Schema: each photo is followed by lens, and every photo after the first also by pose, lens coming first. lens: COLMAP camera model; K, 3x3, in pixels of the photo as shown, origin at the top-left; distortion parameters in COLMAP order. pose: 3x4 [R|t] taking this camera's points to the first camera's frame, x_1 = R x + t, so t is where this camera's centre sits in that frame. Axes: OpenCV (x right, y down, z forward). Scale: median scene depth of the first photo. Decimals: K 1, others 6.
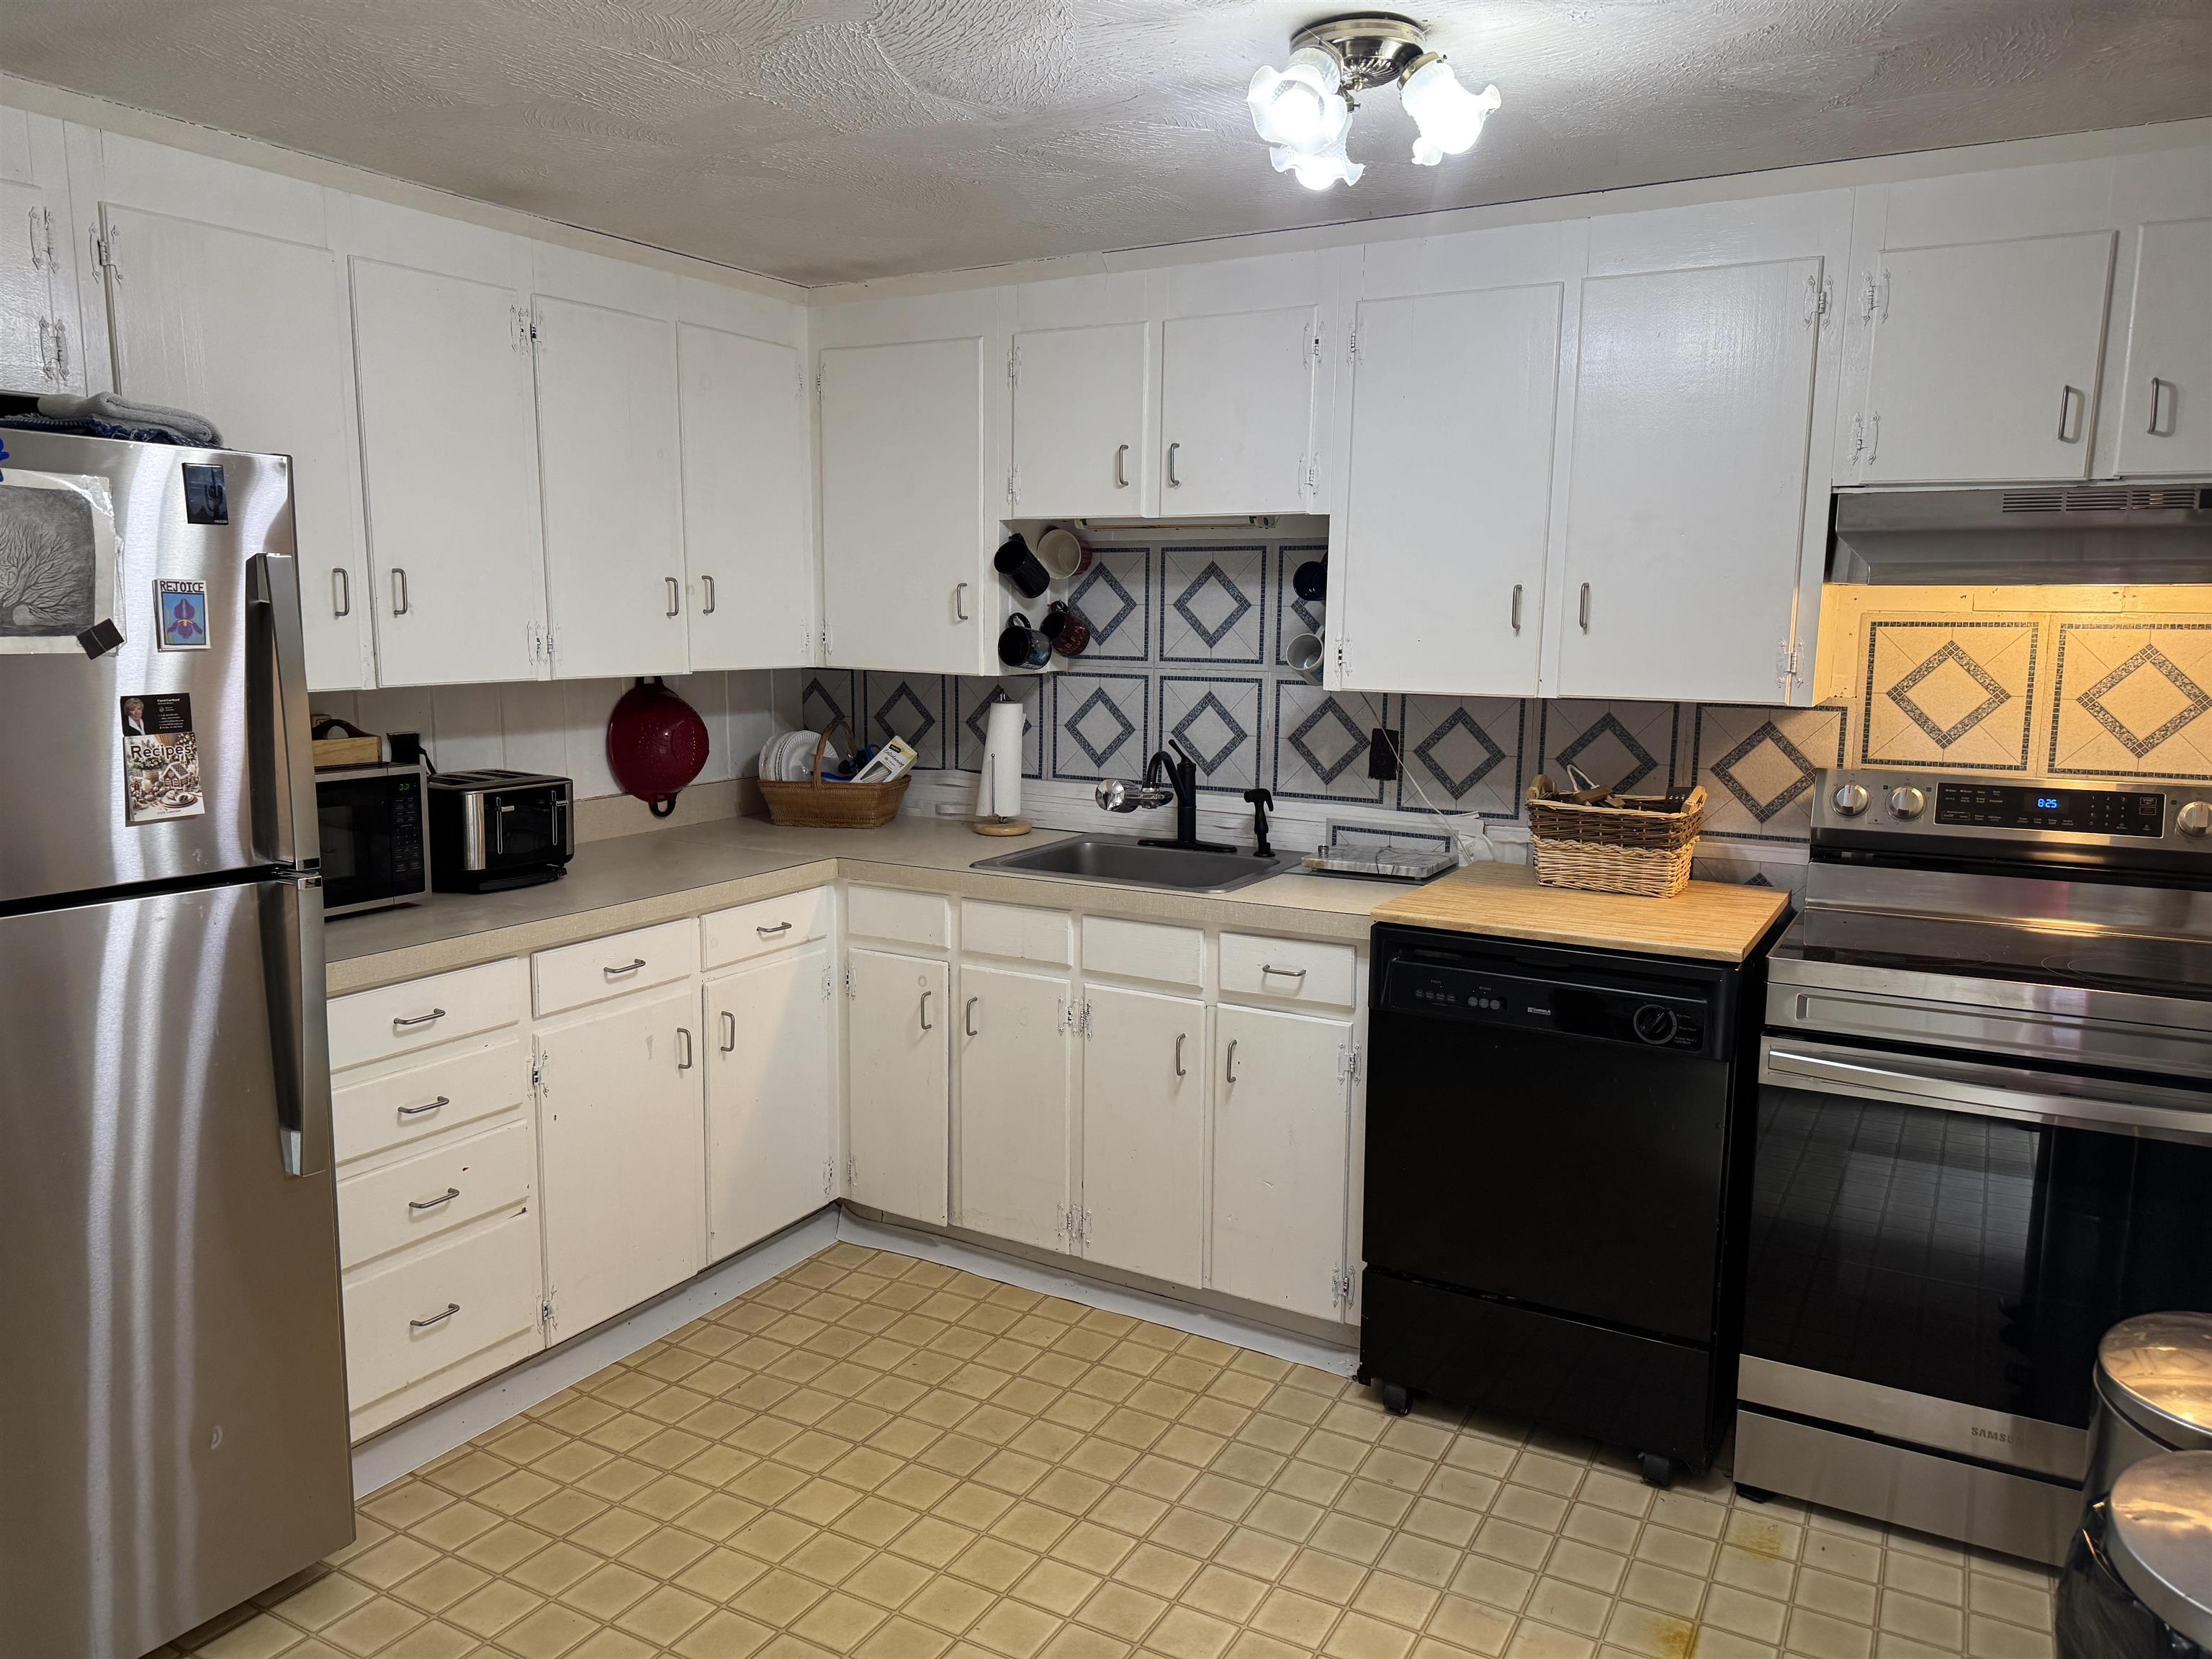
lens RADIAL K [[1547.1, 0, 1106.0], [0, 1547.1, 829.5], [0, 0, 1]] dist [0.004471, -0.007309]
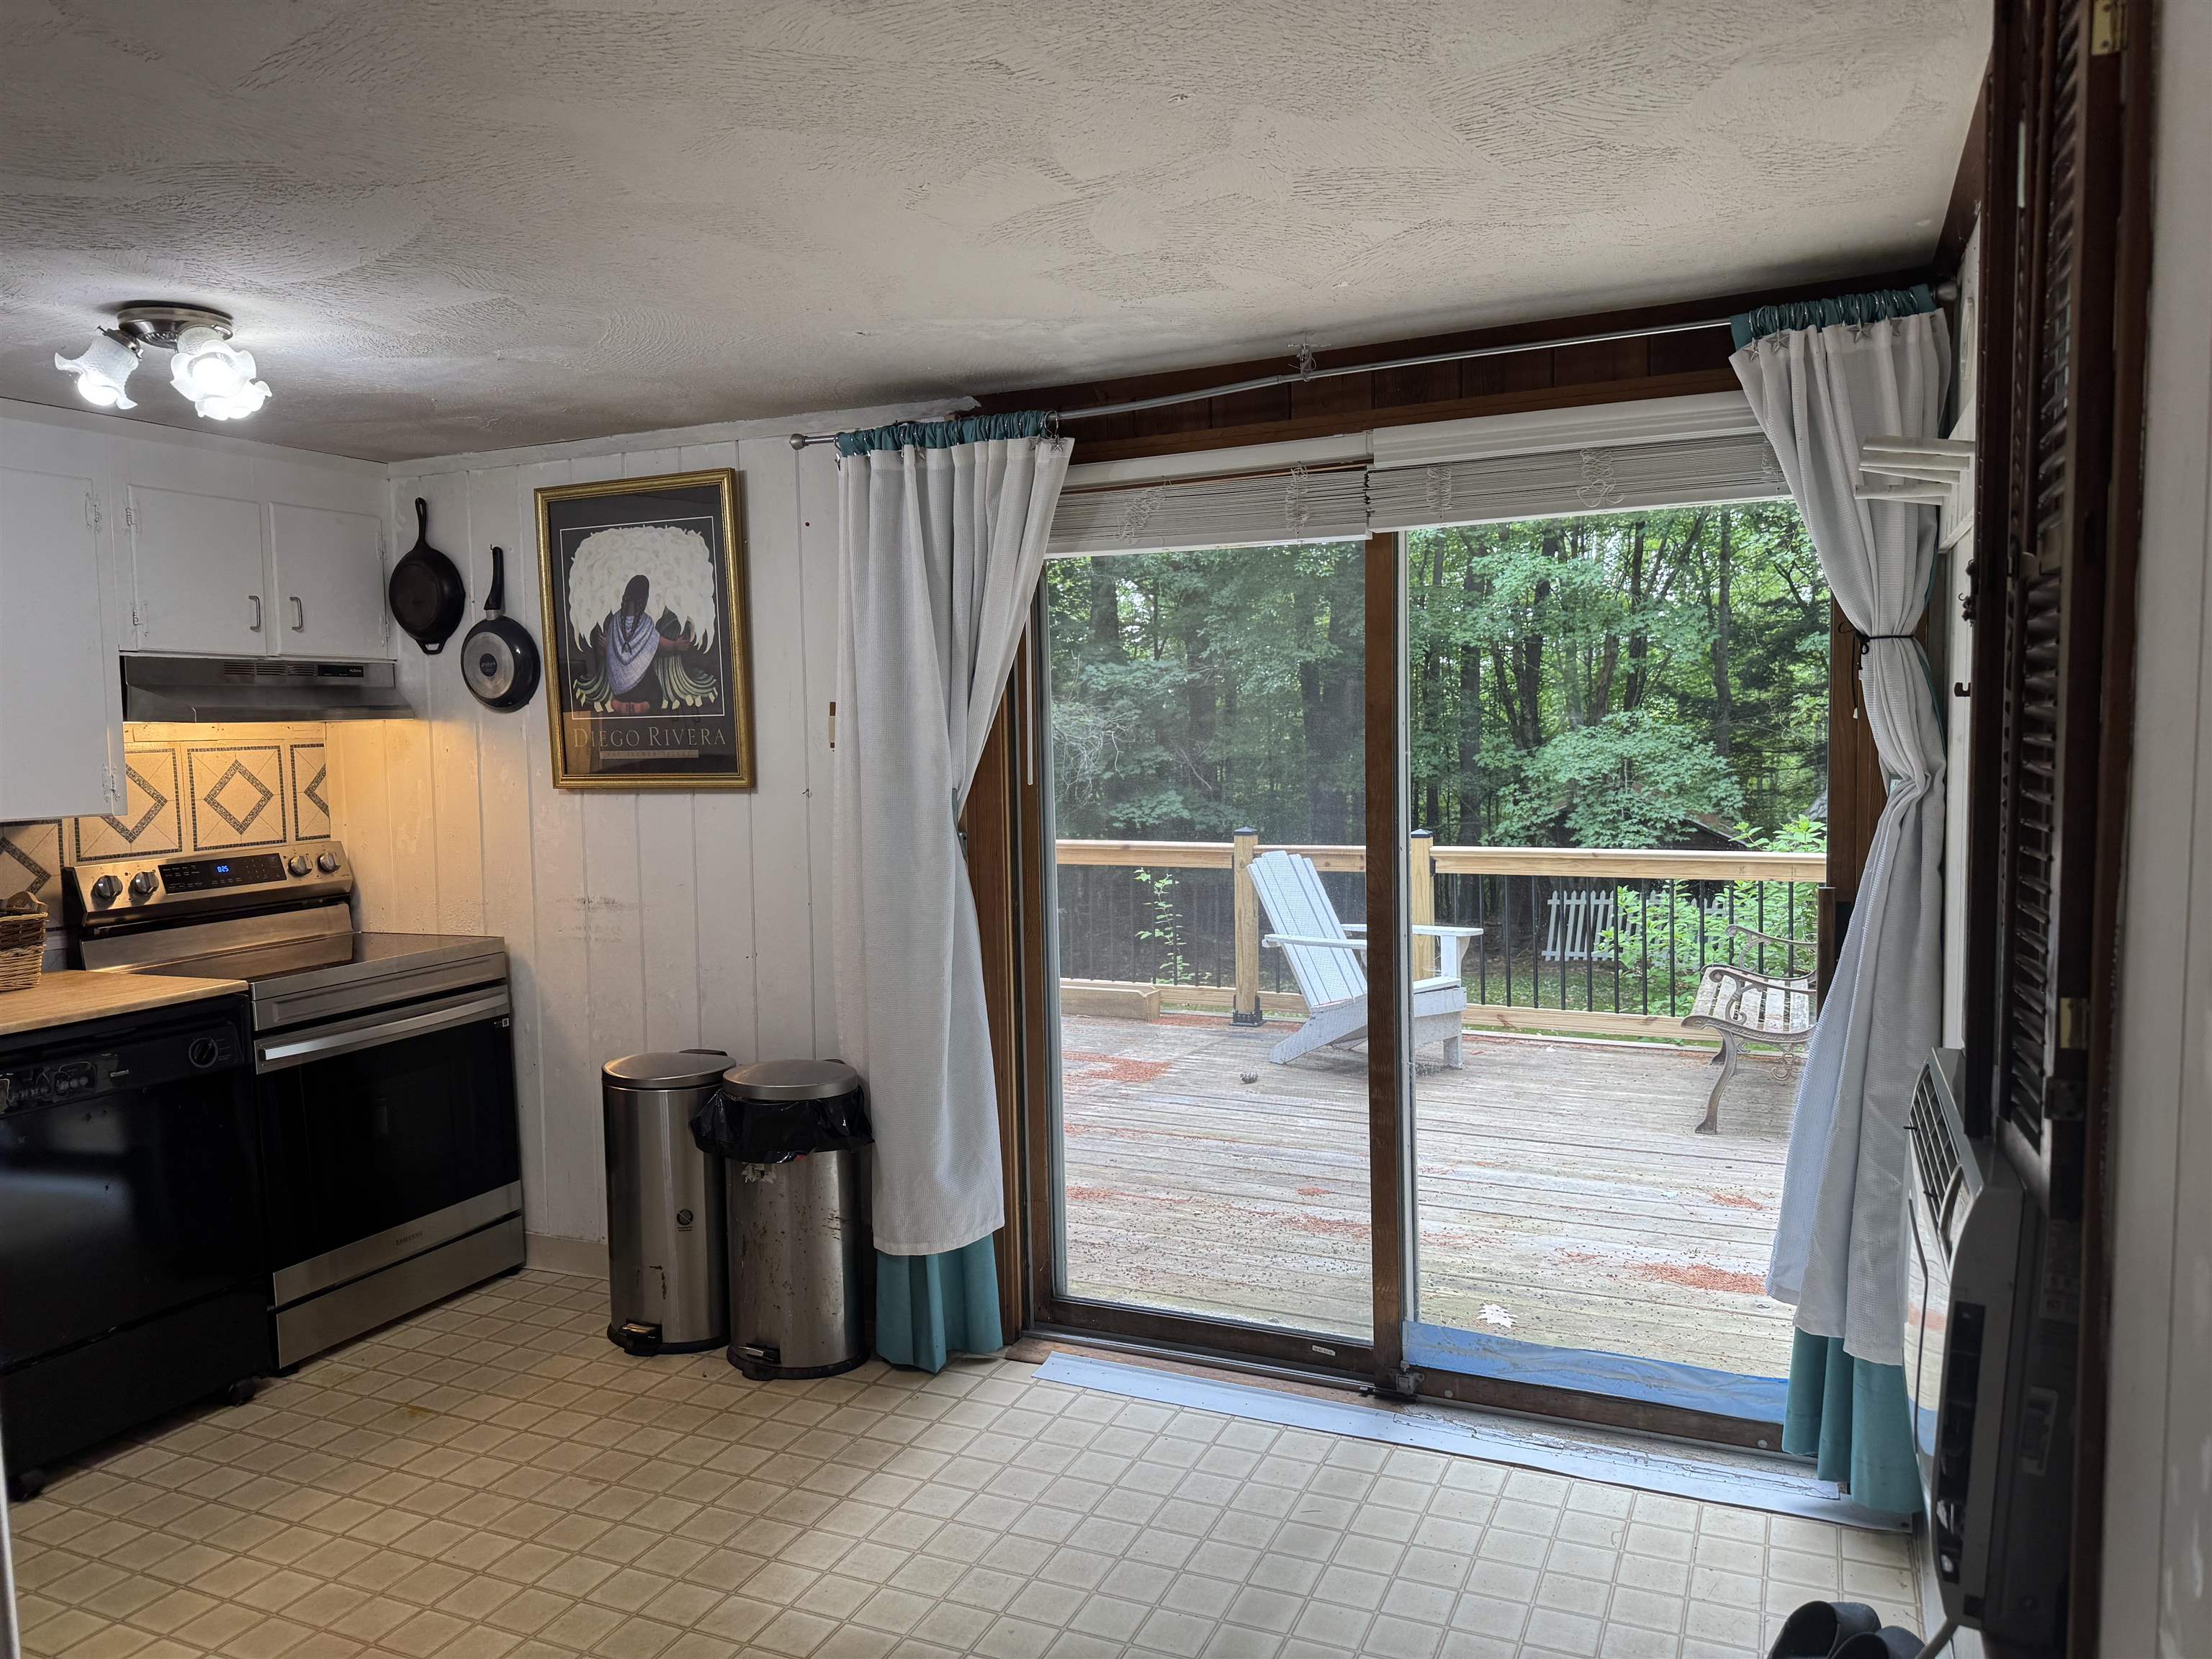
lens RADIAL K [[1547.1, 0, 1106.0], [0, 1547.1, 829.5], [0, 0, 1]] dist [0.004471, -0.007309]
pose [[-0.104127, -0.077462, 0.991543, -0.956524], [0.154931, 0.983528, 0.093106, -0.062654], [-0.982423, 0.163316, -0.090410, 0.310298]]
